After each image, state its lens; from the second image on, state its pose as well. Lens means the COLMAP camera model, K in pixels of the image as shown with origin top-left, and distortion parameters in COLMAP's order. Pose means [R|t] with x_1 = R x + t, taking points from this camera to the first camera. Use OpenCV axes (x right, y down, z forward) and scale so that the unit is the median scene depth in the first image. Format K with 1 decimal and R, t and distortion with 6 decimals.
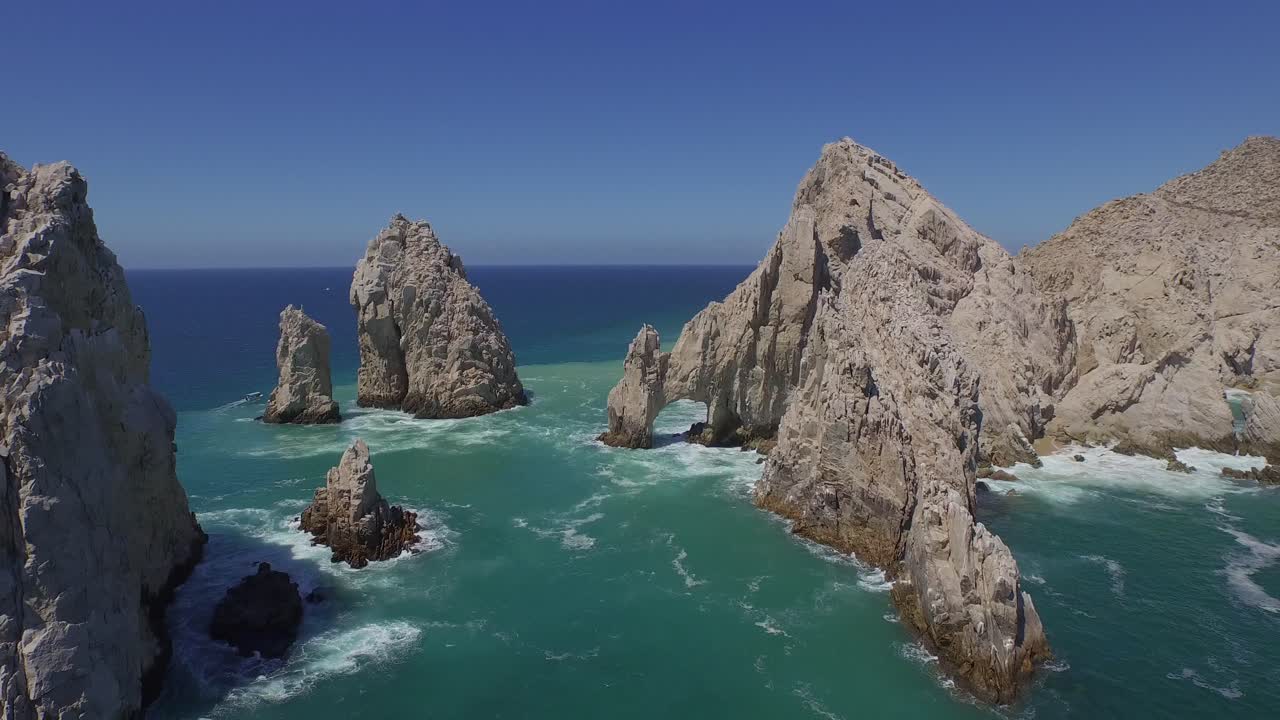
lens RADIAL K [[767.2, 0, 640.0], [0, 767.2, 360.0], [0, 0, 1]] dist [-0.126507, 0.086507]
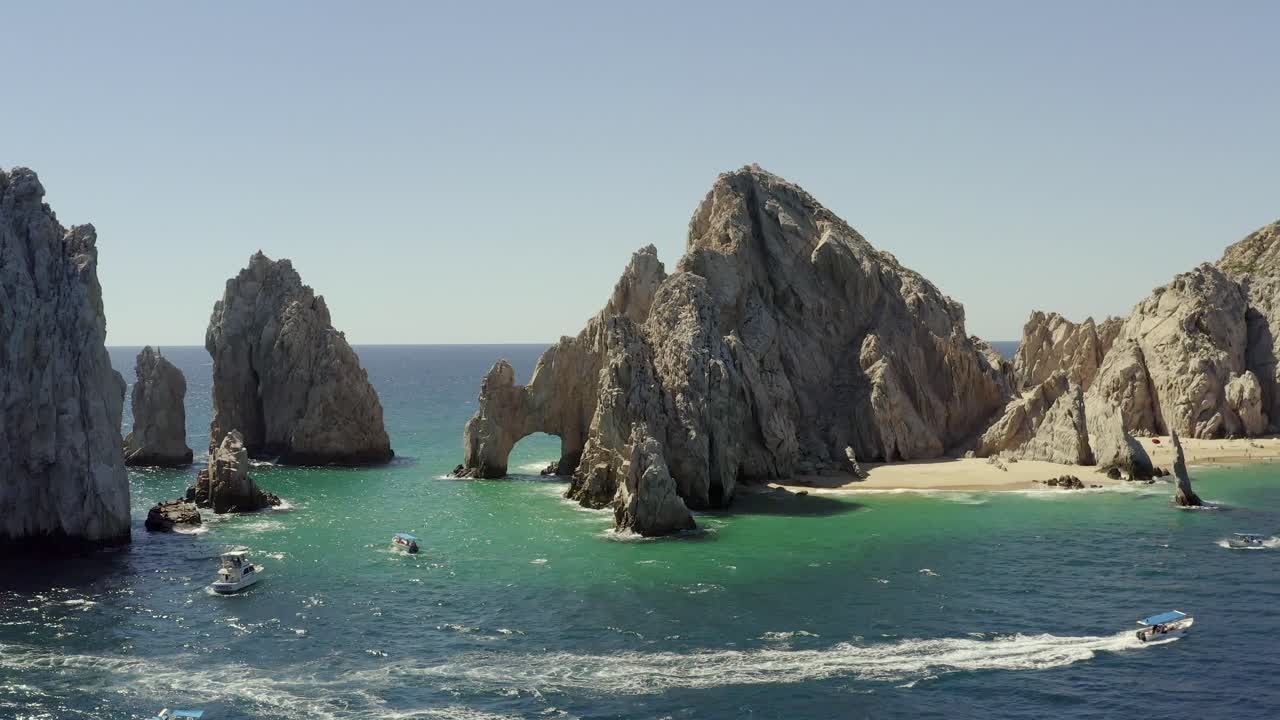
lens RADIAL K [[1457.5, 0, 640.0], [0, 1457.5, 360.0], [0, 0, 1]] dist [-0.158023, -0.047383]
pose [[0.999687, -0.004774, -0.024575, 0.203406], [0.001934, 0.993445, -0.114296, 0.148747], [0.024959, 0.114213, 0.993143, -0.777837]]
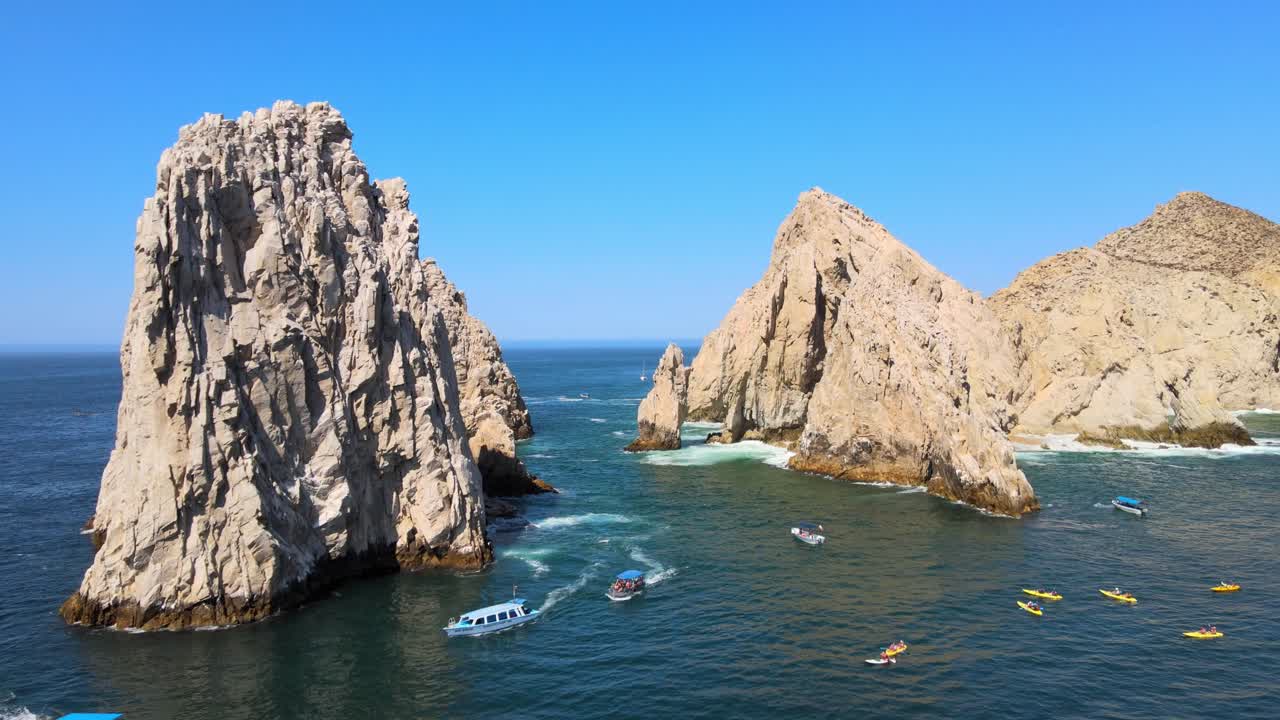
lens RADIAL K [[931.4, 0, 639.2], [0, 931.4, 337.9], [0, 0, 1]] dist [-0.011776, 0.043355]
pose [[0.990020, -0.005701, 0.140809, -0.199311], [0.024548, 0.990882, -0.132479, 0.109534], [-0.138770, 0.134613, 0.981133, -0.306420]]
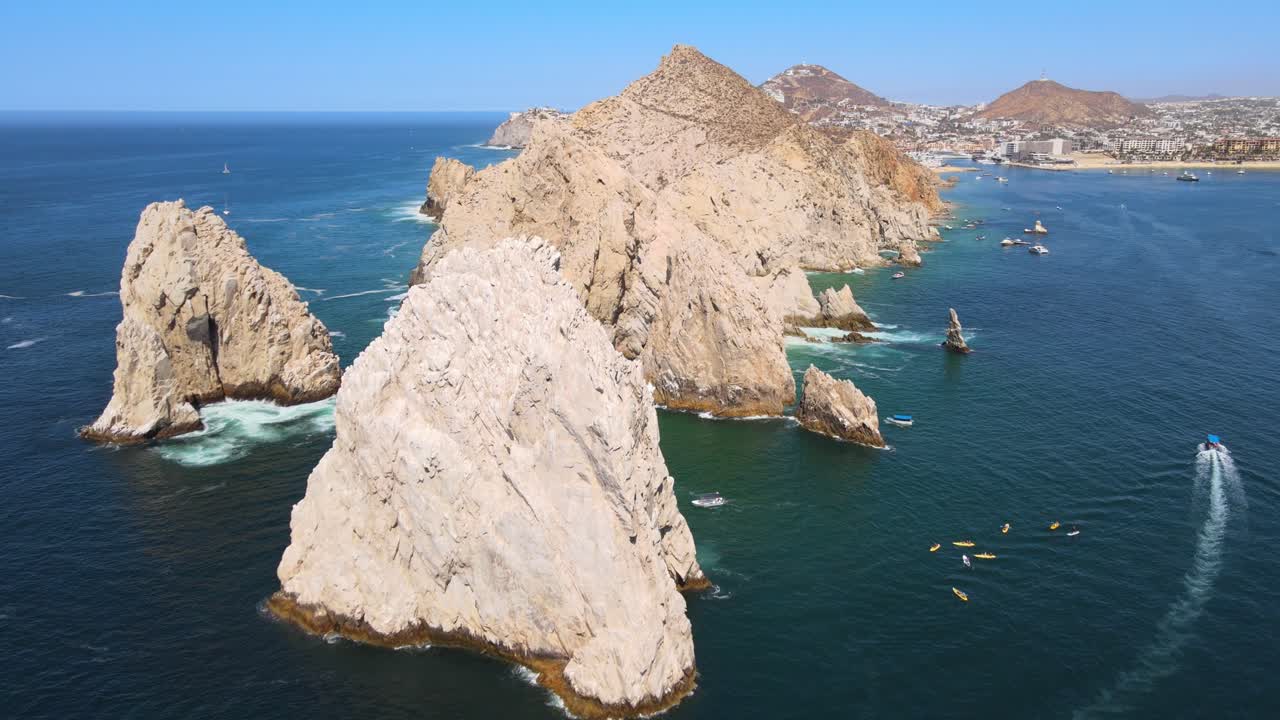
lens RADIAL K [[933.5, 0, 639.9], [0, 933.5, 329.4], [0, 0, 1]] dist [-0.010064, 0.001185]
pose [[0.738896, -0.153902, 0.656009, -0.737759], [0.087476, 0.987237, 0.133082, -0.152400], [-0.668118, -0.040949, 0.742928, -0.267699]]
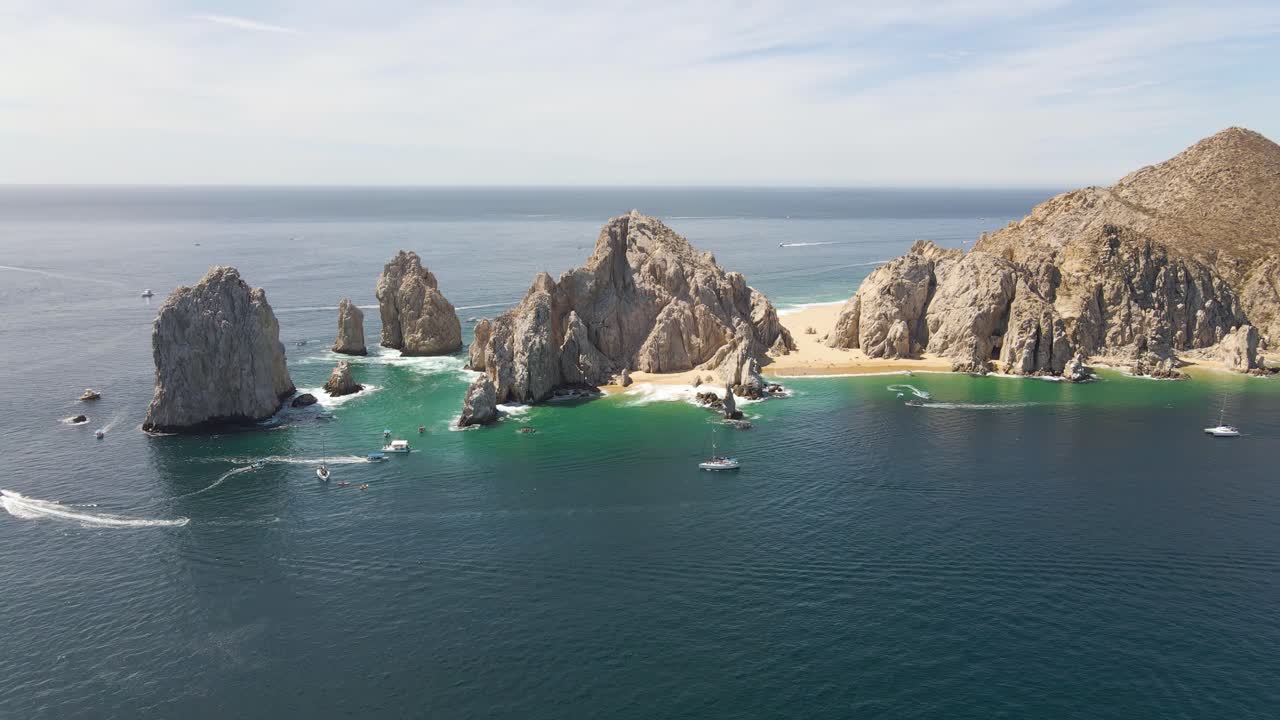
lens RADIAL K [[952.8, 0, 640.0], [0, 952.8, 360.0], [0, 0, 1]] dist [0.025679, -0.001226]
pose [[0.972682, 0.046702, -0.227395, 0.919789], [-0.033189, 0.997468, 0.062890, -0.095365], [0.229756, -0.053625, 0.971770, -1.363822]]
